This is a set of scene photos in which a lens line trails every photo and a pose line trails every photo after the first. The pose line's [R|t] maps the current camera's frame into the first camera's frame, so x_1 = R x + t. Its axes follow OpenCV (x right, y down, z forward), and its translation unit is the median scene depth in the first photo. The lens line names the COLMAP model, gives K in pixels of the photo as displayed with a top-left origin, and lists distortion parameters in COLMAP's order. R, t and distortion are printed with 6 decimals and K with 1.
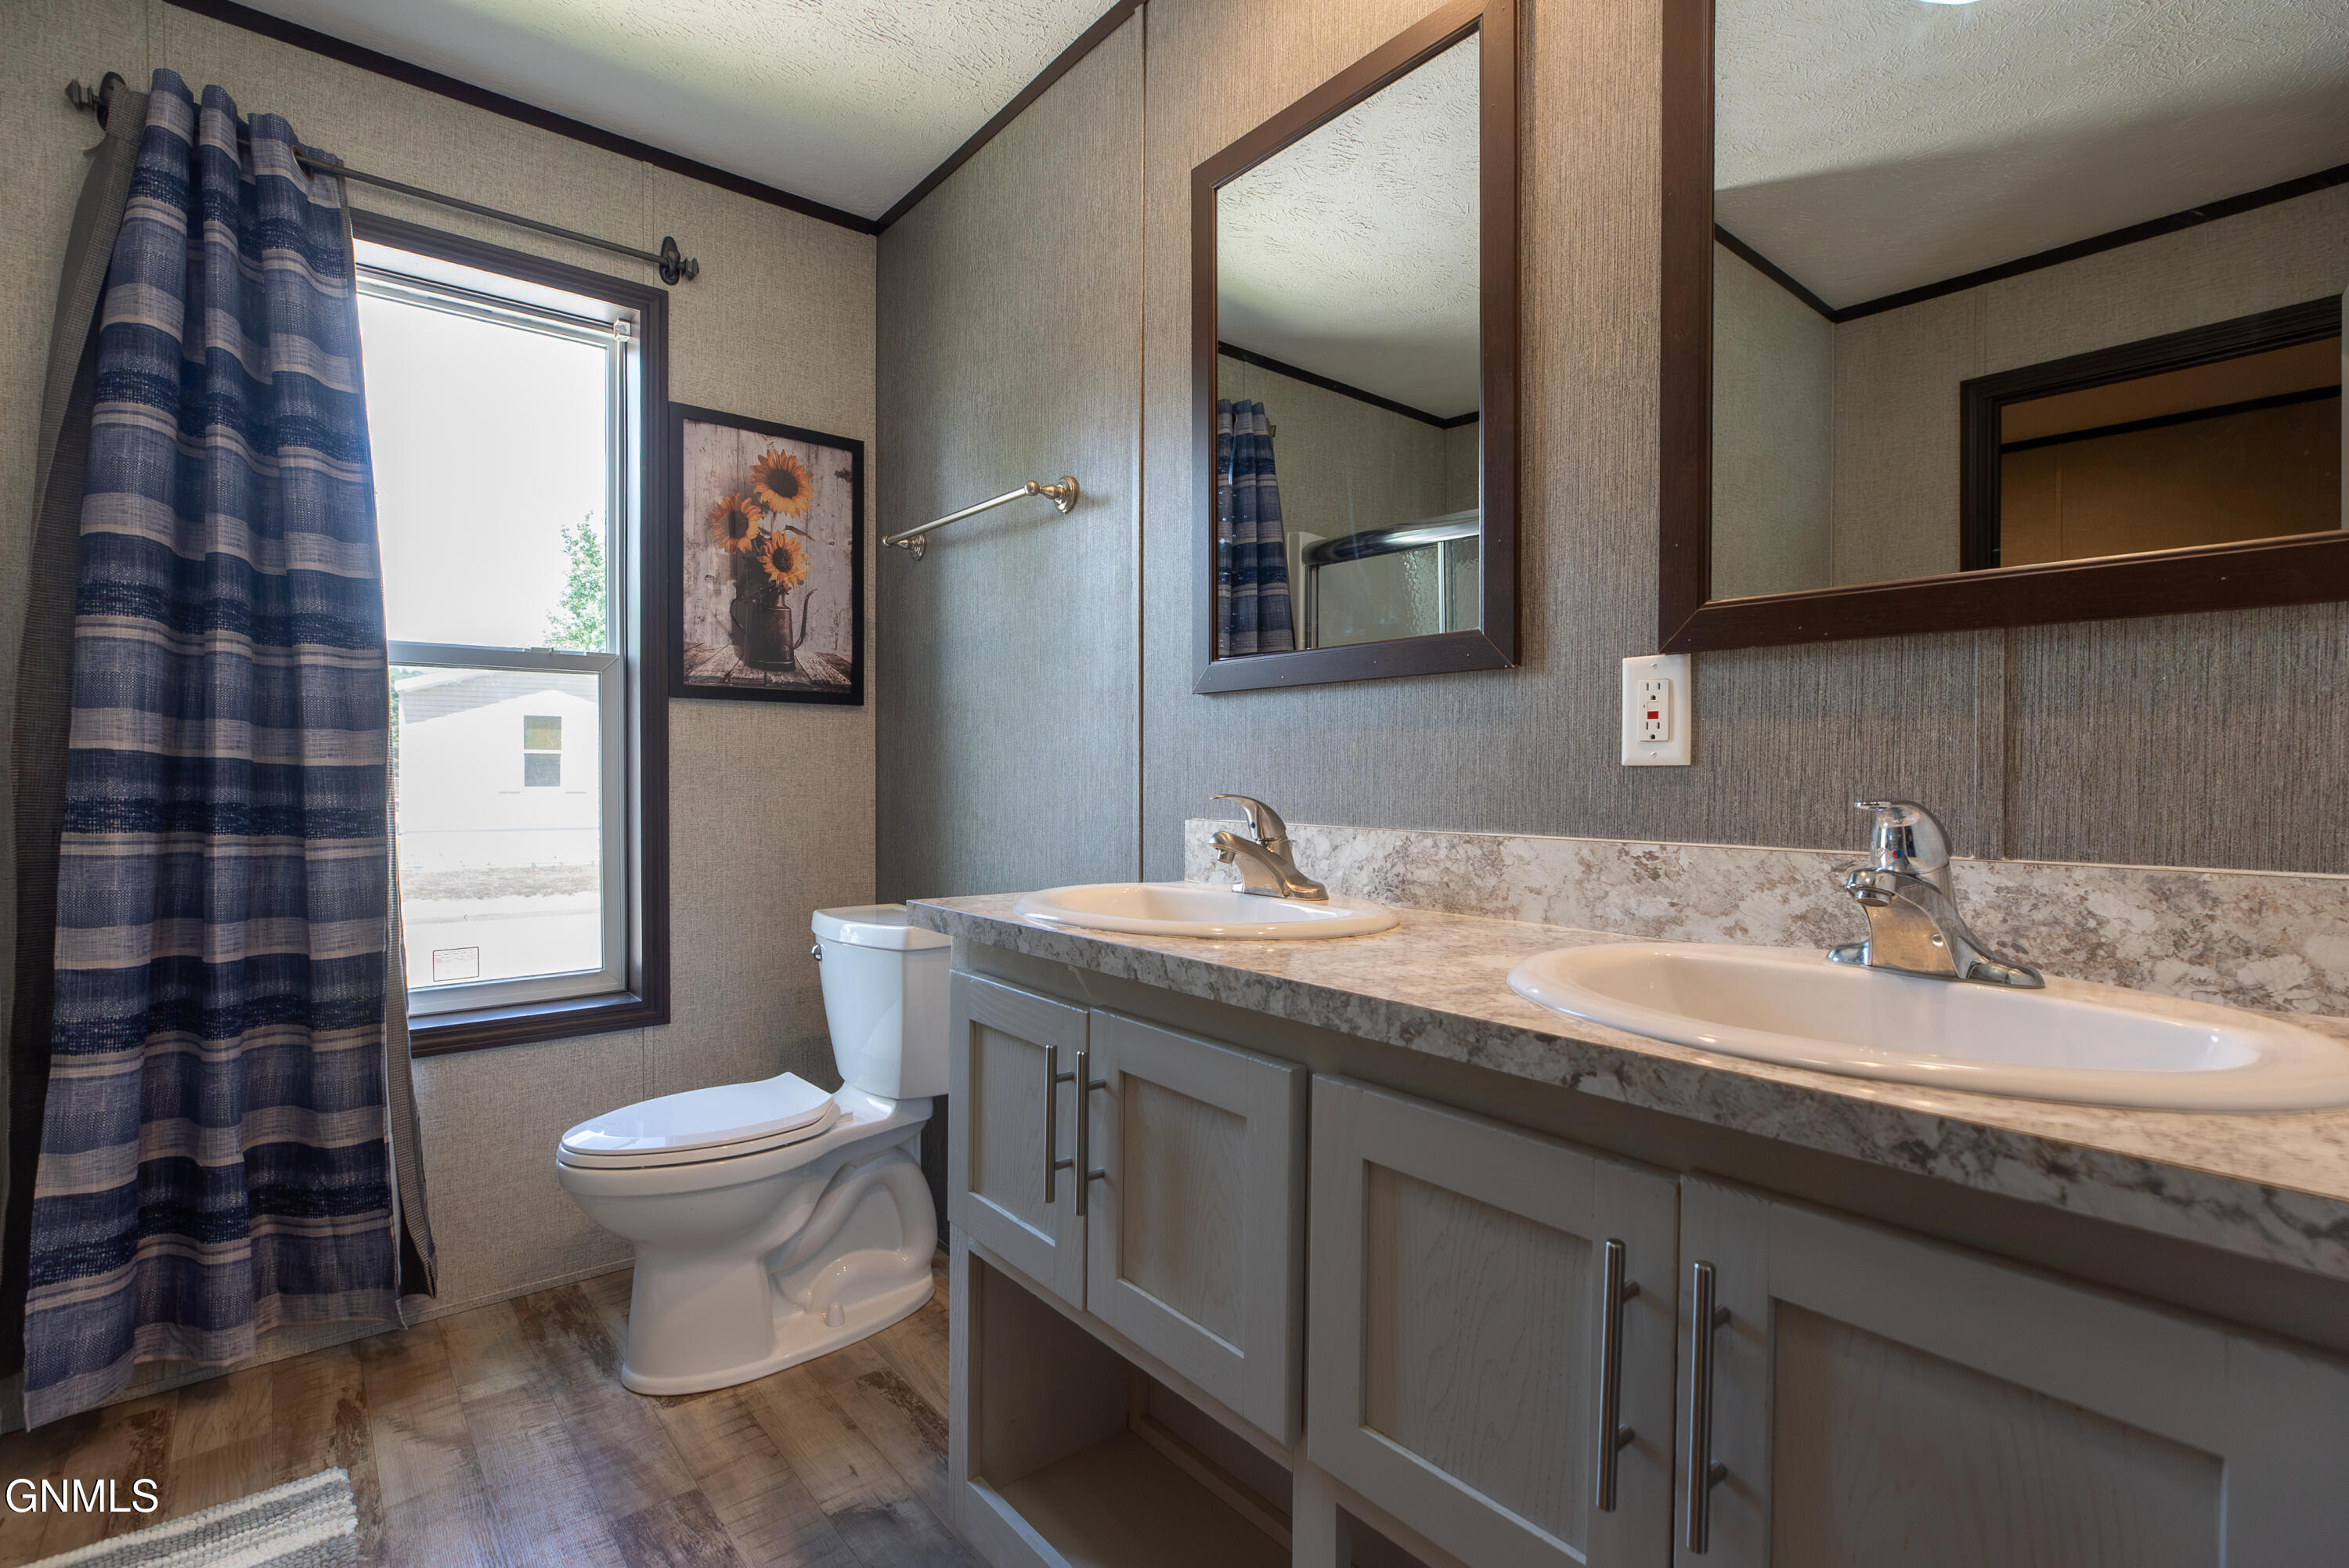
lens RADIAL K [[1082.2, 0, 1182.2], [0, 1082.2, 784.3], [0, 0, 1]] dist [-0.006839, 0.003211]
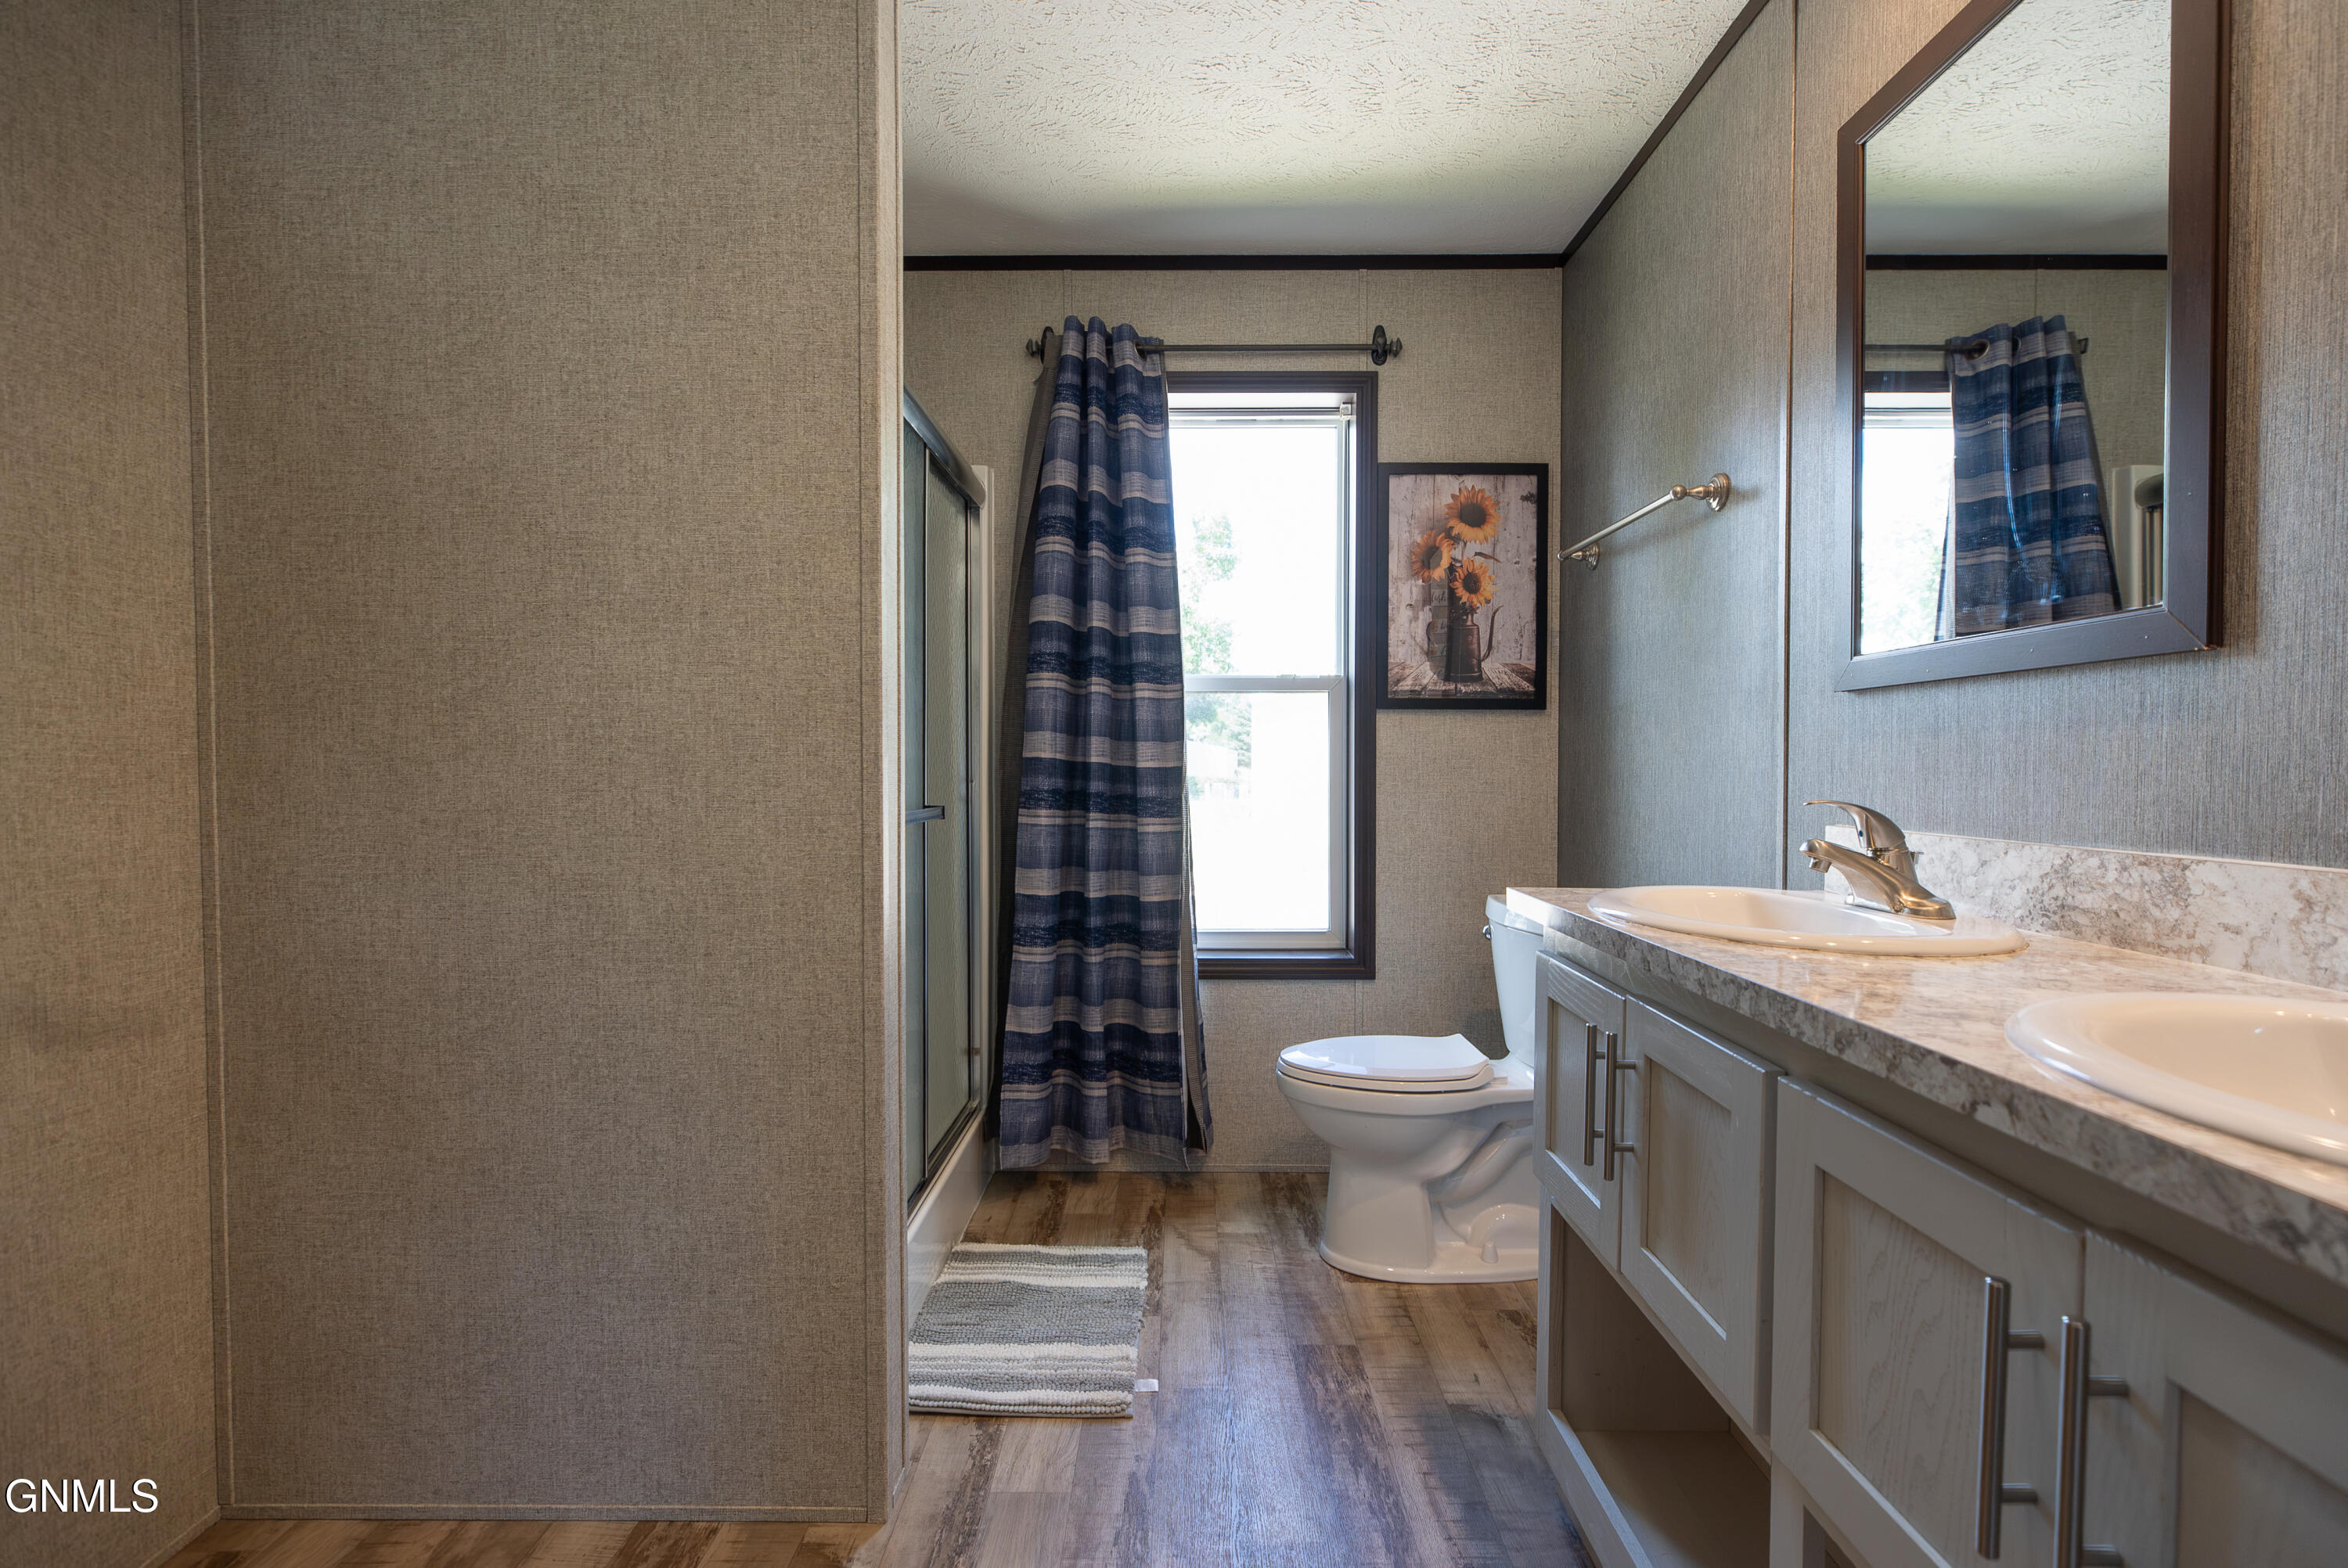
lens RADIAL K [[1081.7, 0, 1193.4], [0, 1081.7, 785.9], [0, 0, 1]] dist [-0.006839, 0.003211]
pose [[0.768403, 0.011771, -0.639858, 0.182370], [-0.007139, 0.999926, 0.009822, -0.007084], [0.639927, -0.002979, 0.768430, -0.074096]]
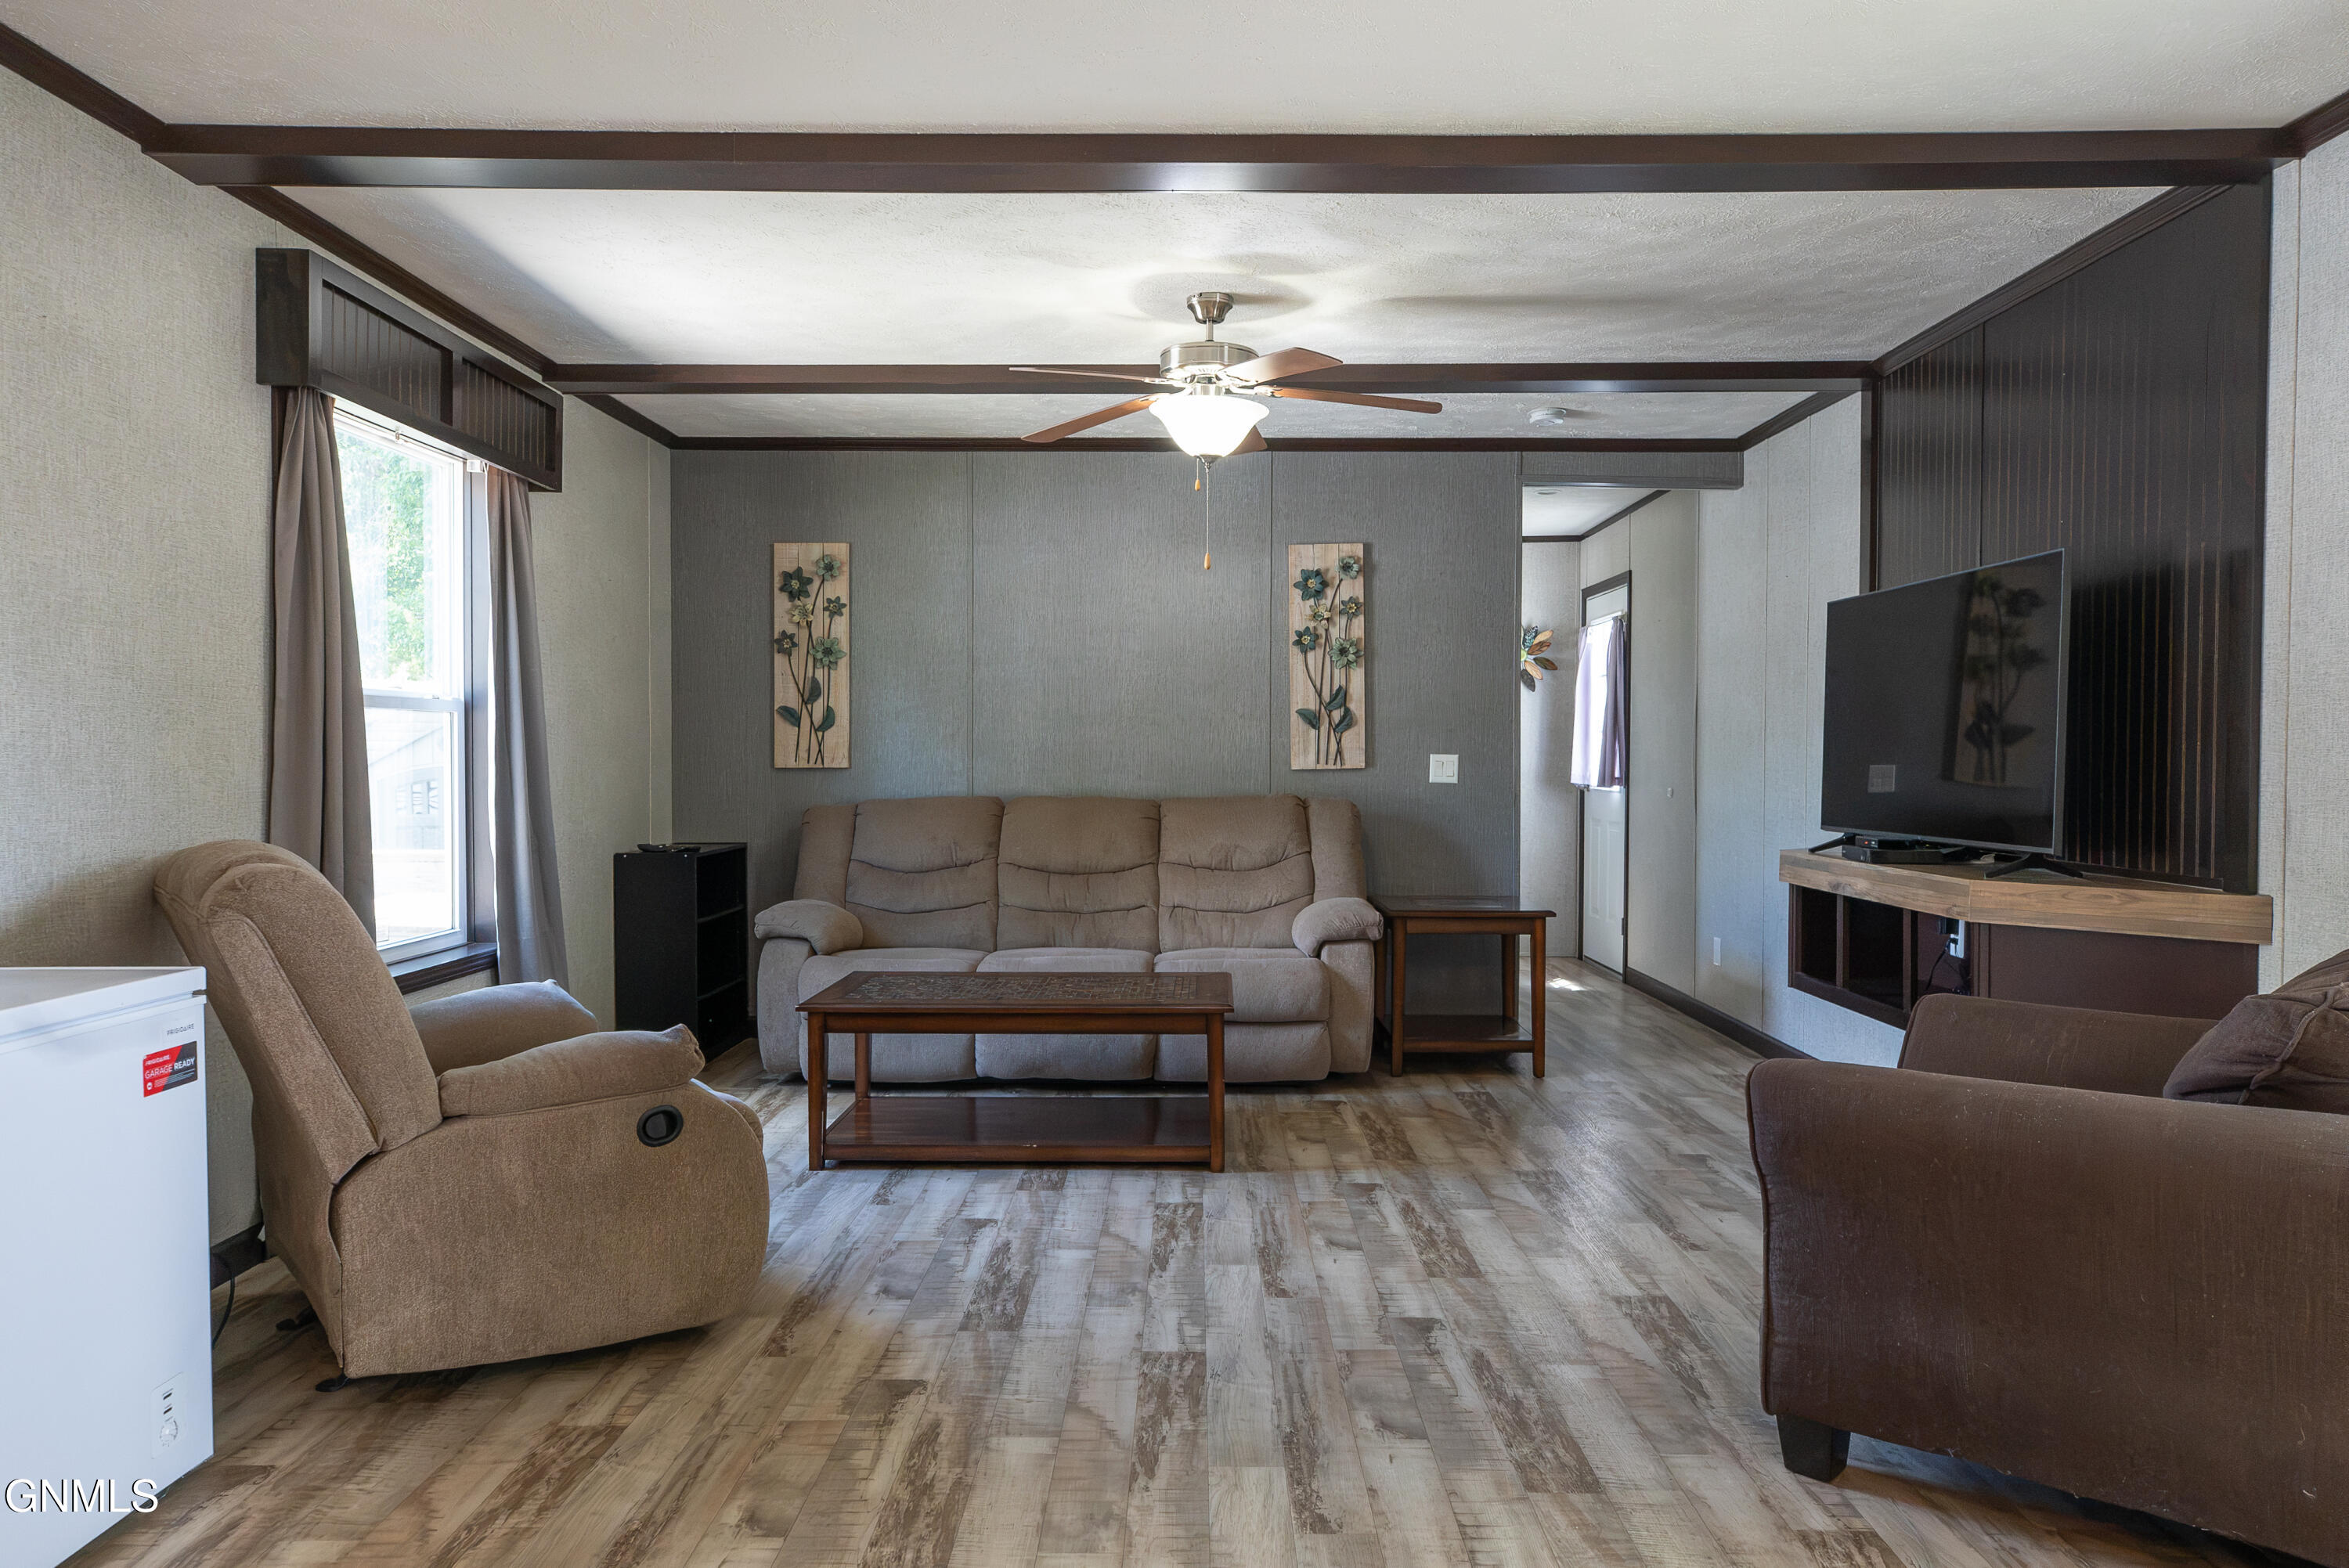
lens RADIAL K [[1471.5, 0, 1168.3], [0, 1471.5, 786.3], [0, 0, 1]] dist [0.016286, -0.000139]
pose [[-0.752564, -0.011331, 0.658422, -1.661028], [0.005801, 0.999699, 0.023835, -0.052278], [-0.658494, 0.021757, -0.752272, 1.980127]]
